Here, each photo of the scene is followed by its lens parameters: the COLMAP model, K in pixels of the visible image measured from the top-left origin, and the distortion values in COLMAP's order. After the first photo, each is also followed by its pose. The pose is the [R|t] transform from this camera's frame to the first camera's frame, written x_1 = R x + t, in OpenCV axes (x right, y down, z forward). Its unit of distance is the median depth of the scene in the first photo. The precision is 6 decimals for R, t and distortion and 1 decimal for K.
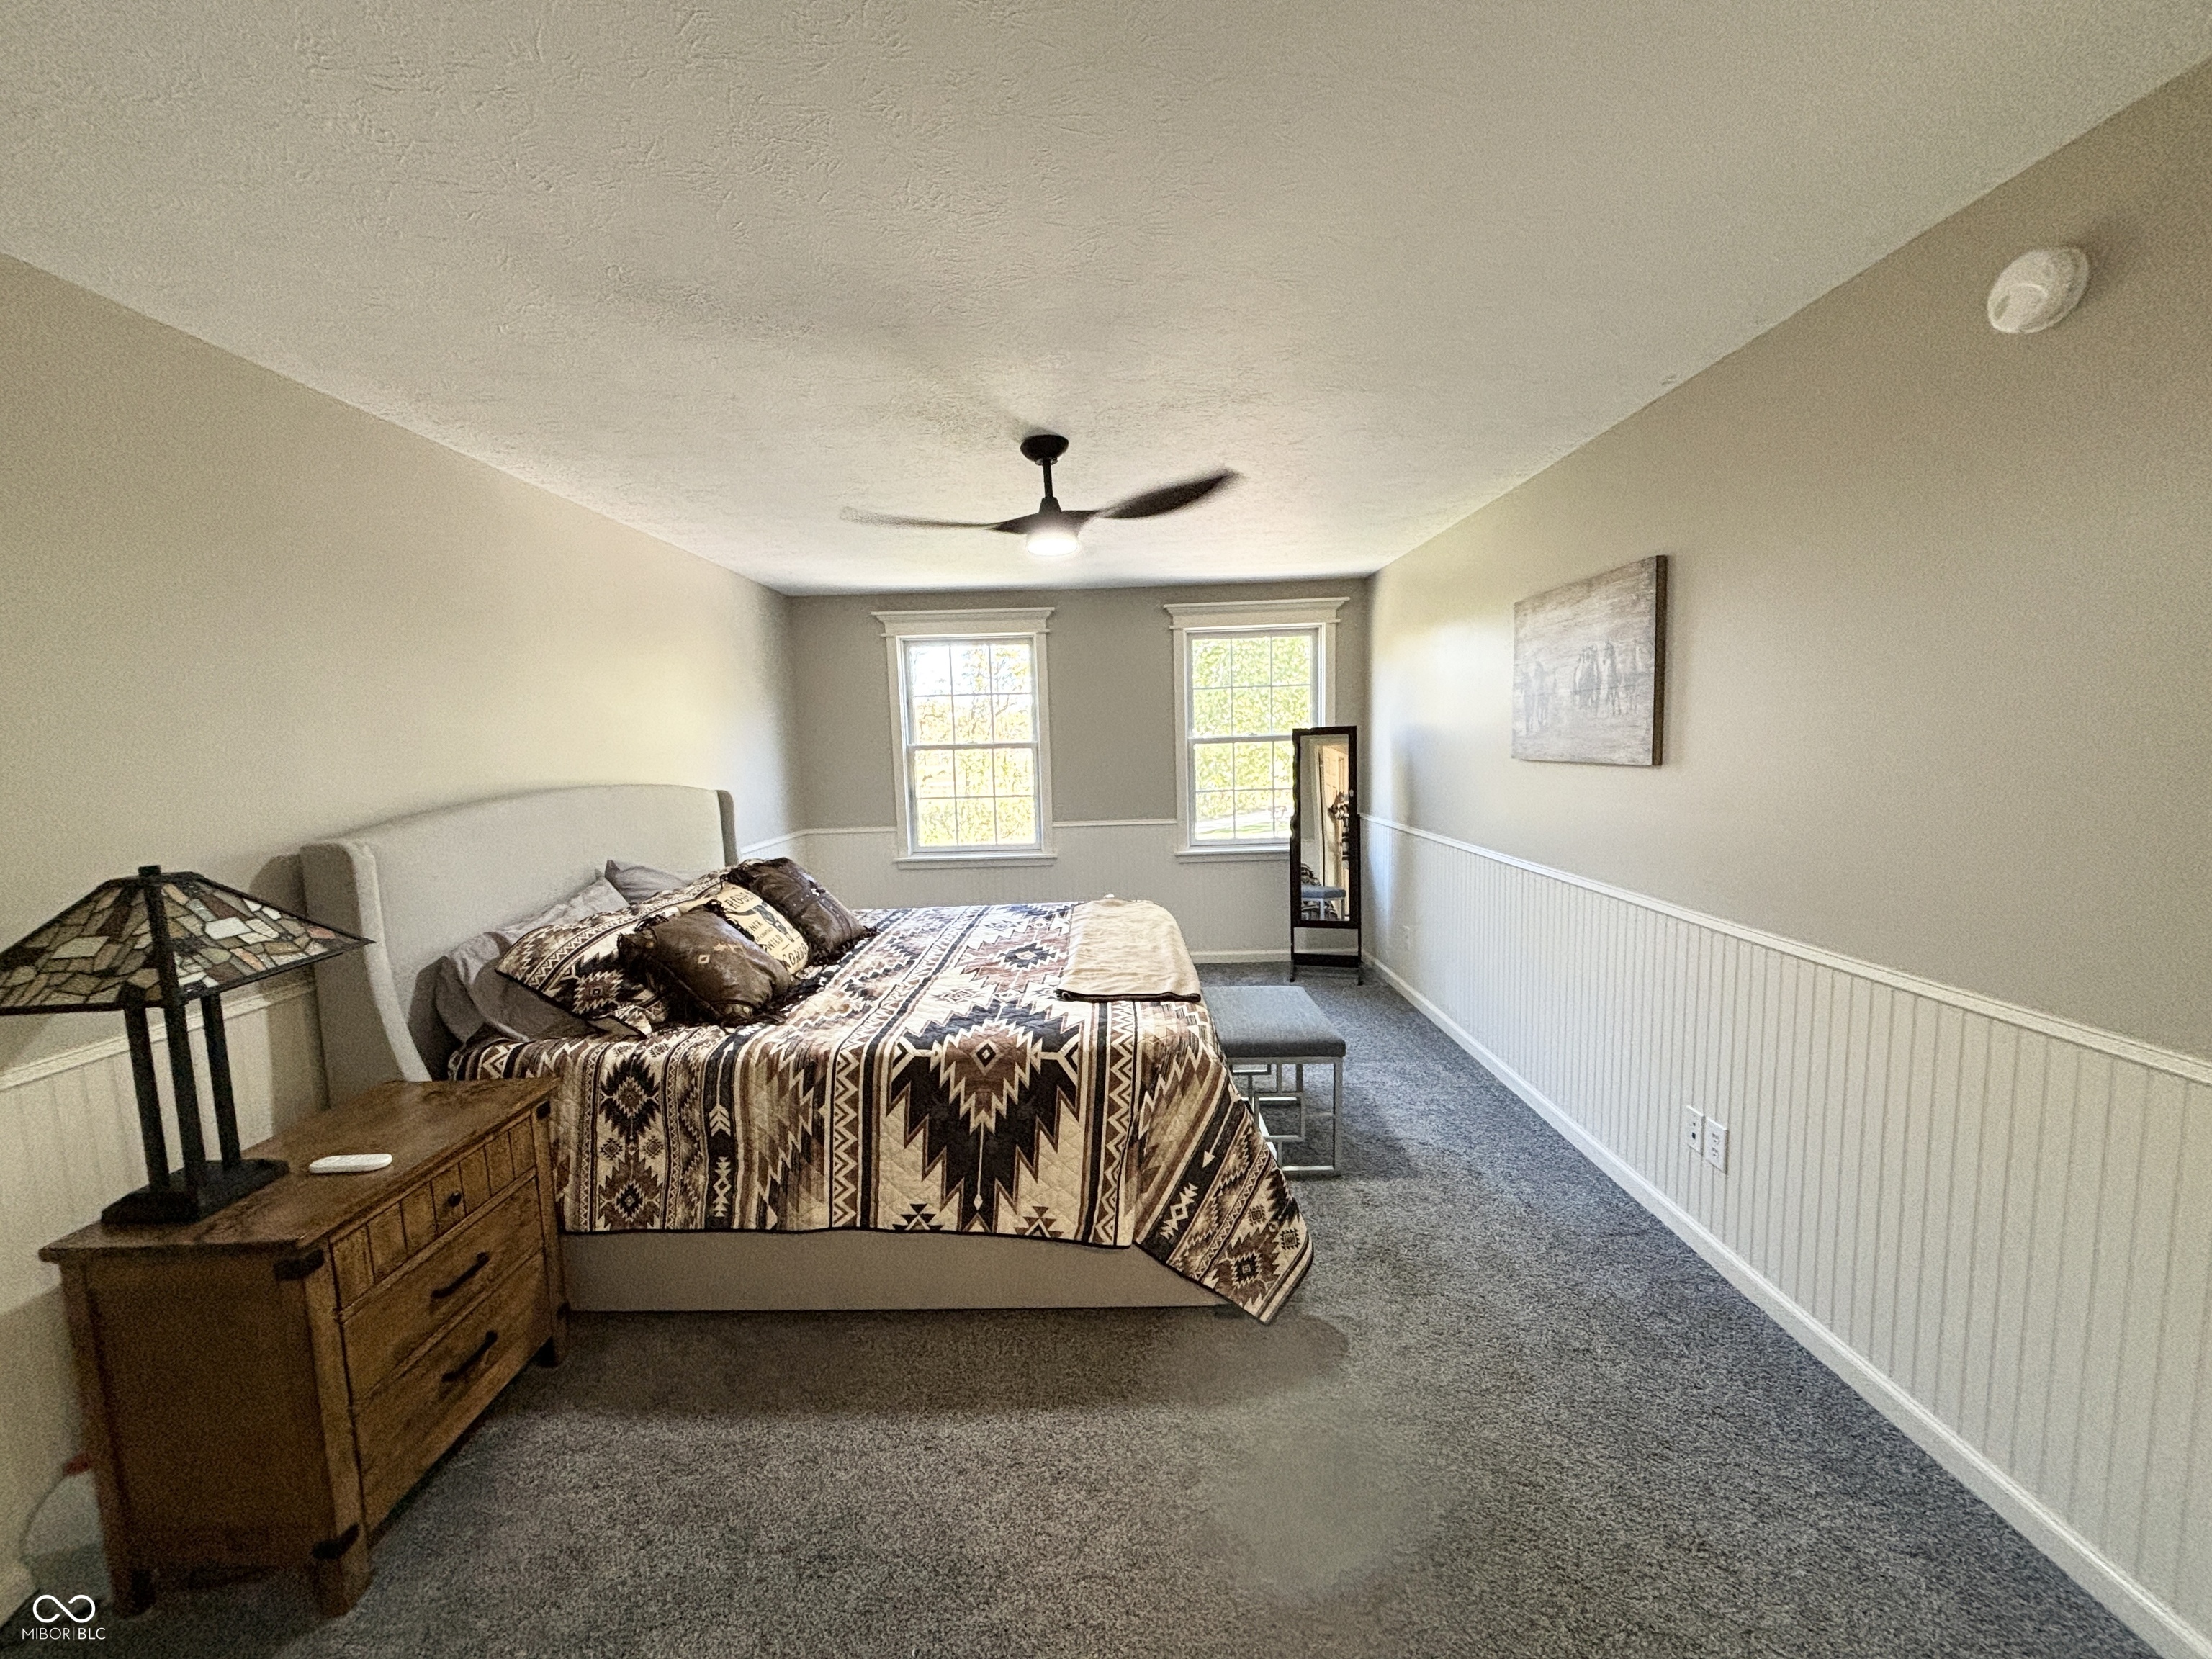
lens RADIAL K [[884.6, 0, 1102.4], [0, 884.6, 832.0], [0, 0, 1]] dist [0.000808, -0.002878]
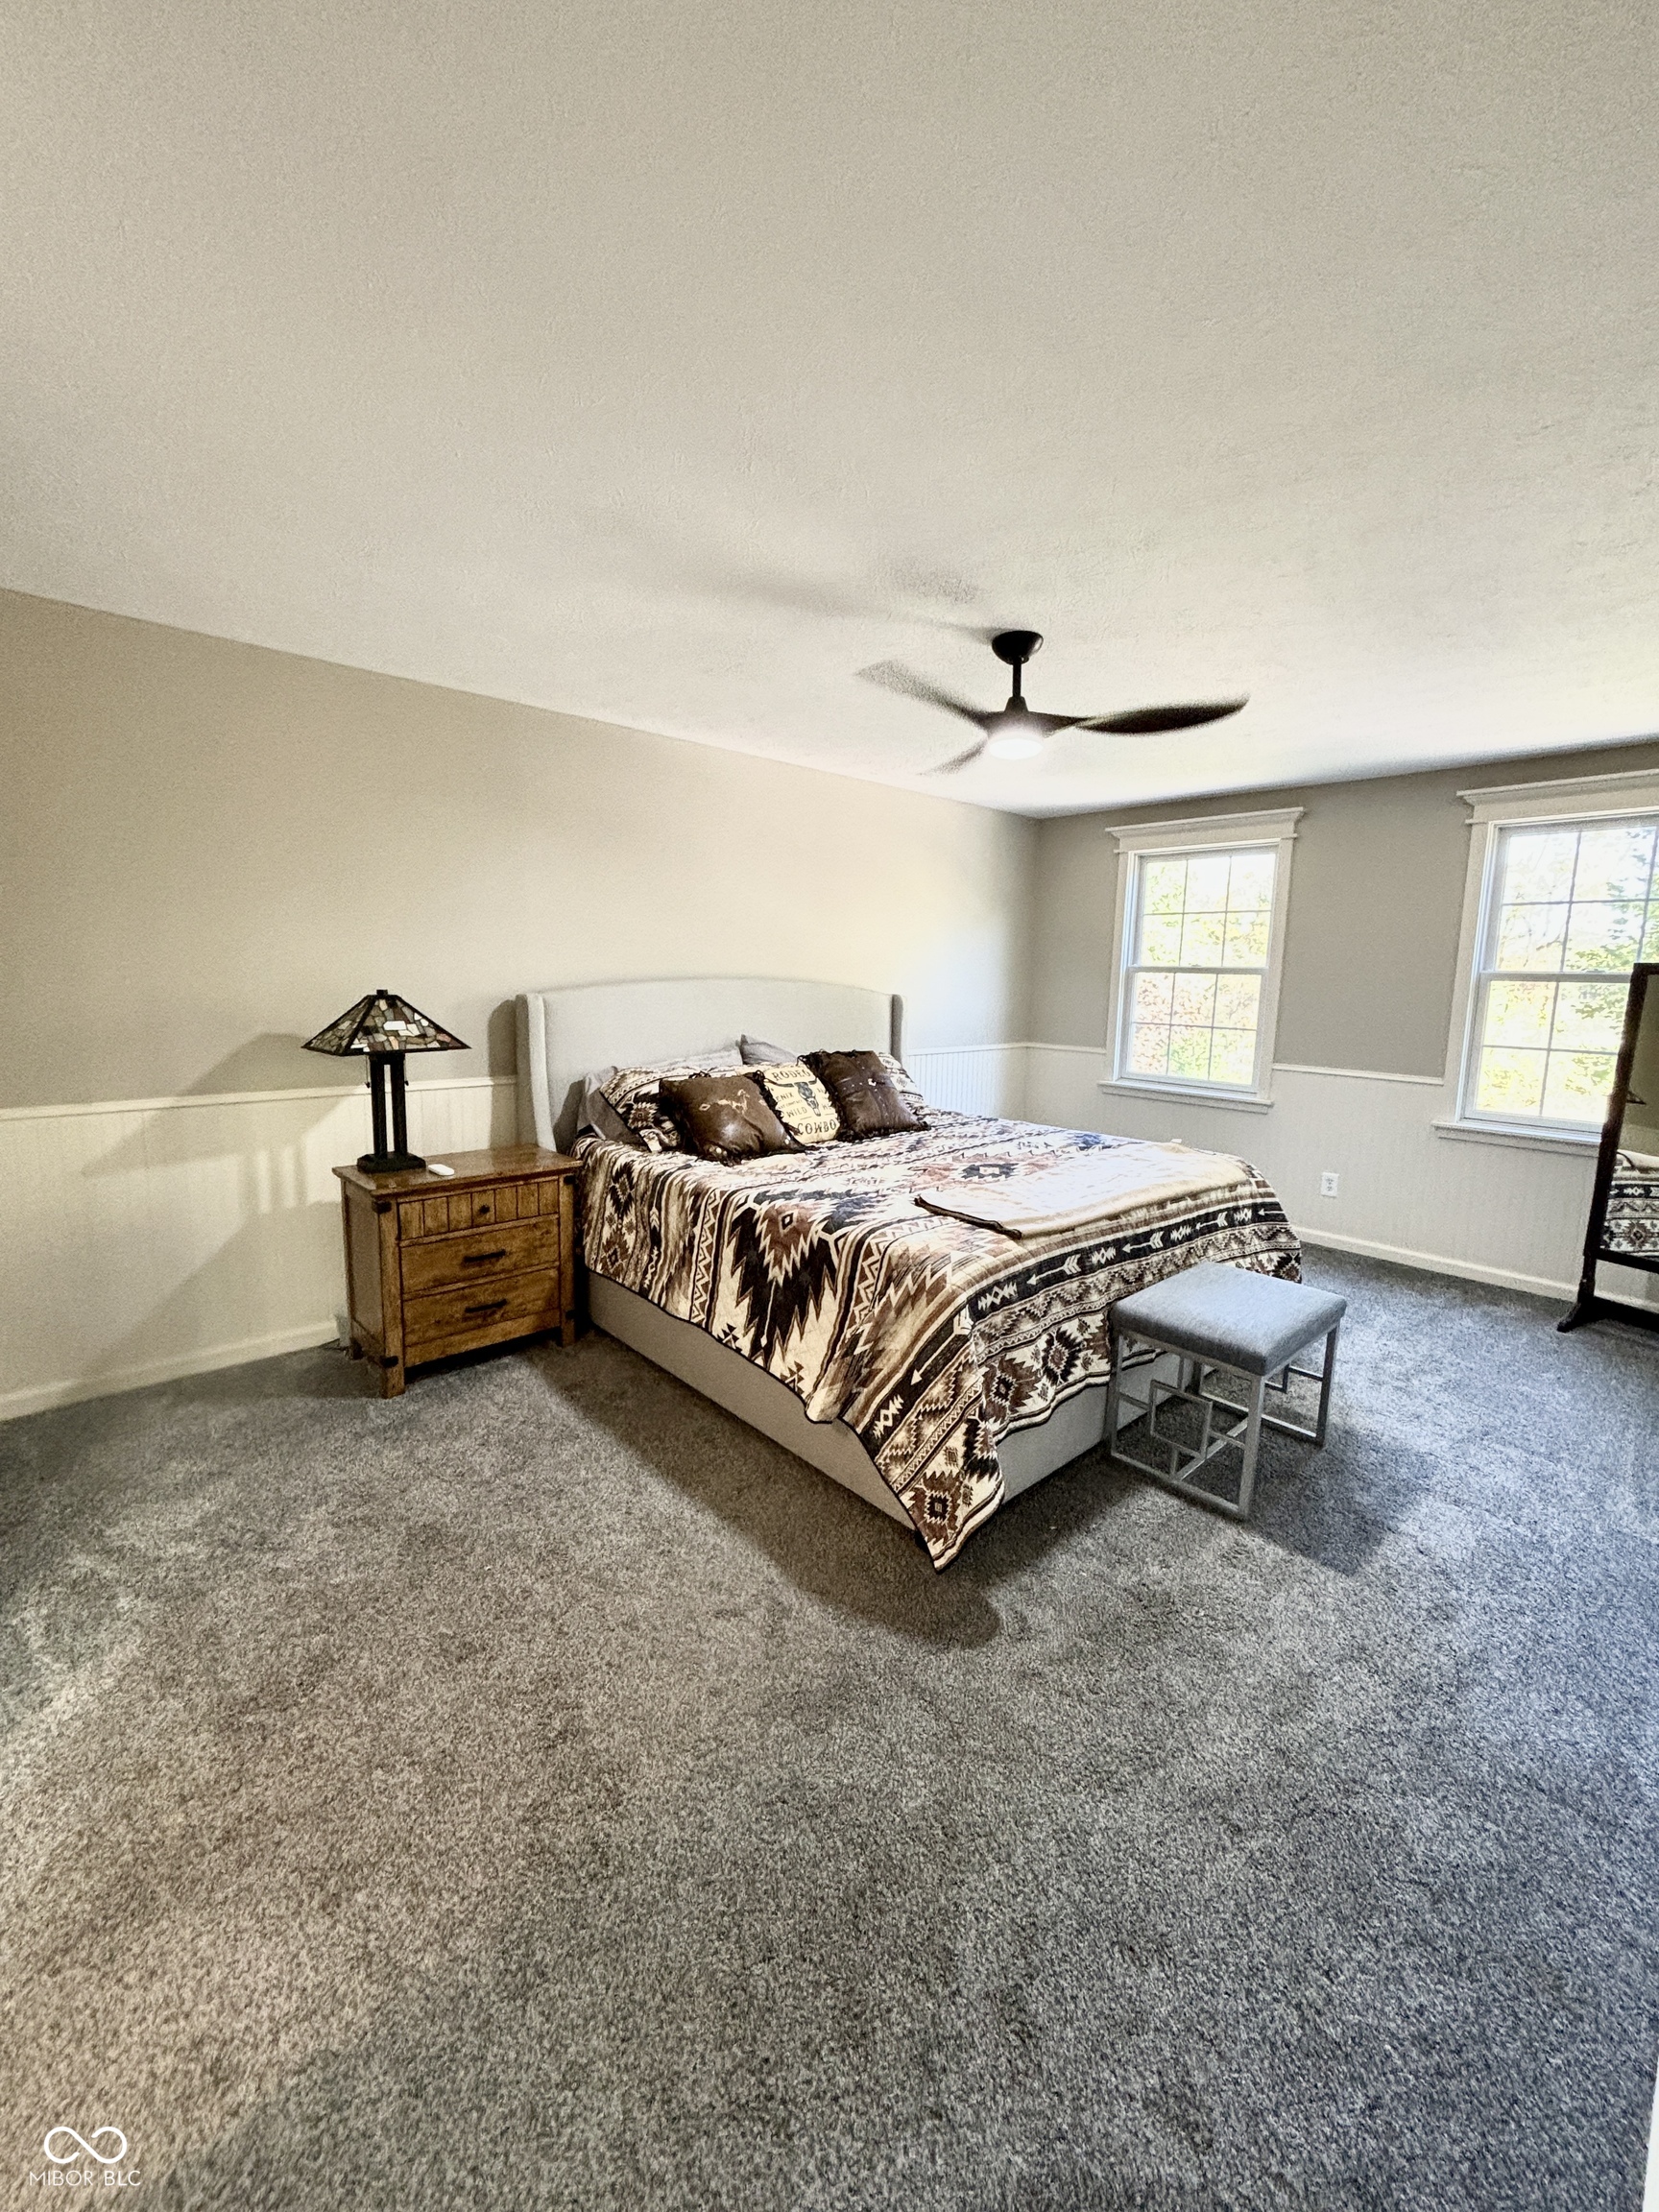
lens RADIAL K [[884.6, 0, 819.7], [0, 884.6, 1099.2], [0, 0, 1]] dist [0.000808, -0.002878]
pose [[0.685457, 0.150444, -0.712401, 0.687097], [-0.118511, 0.988426, 0.094706, -0.015173], [0.718403, 0.019511, 0.695353, 0.235601]]
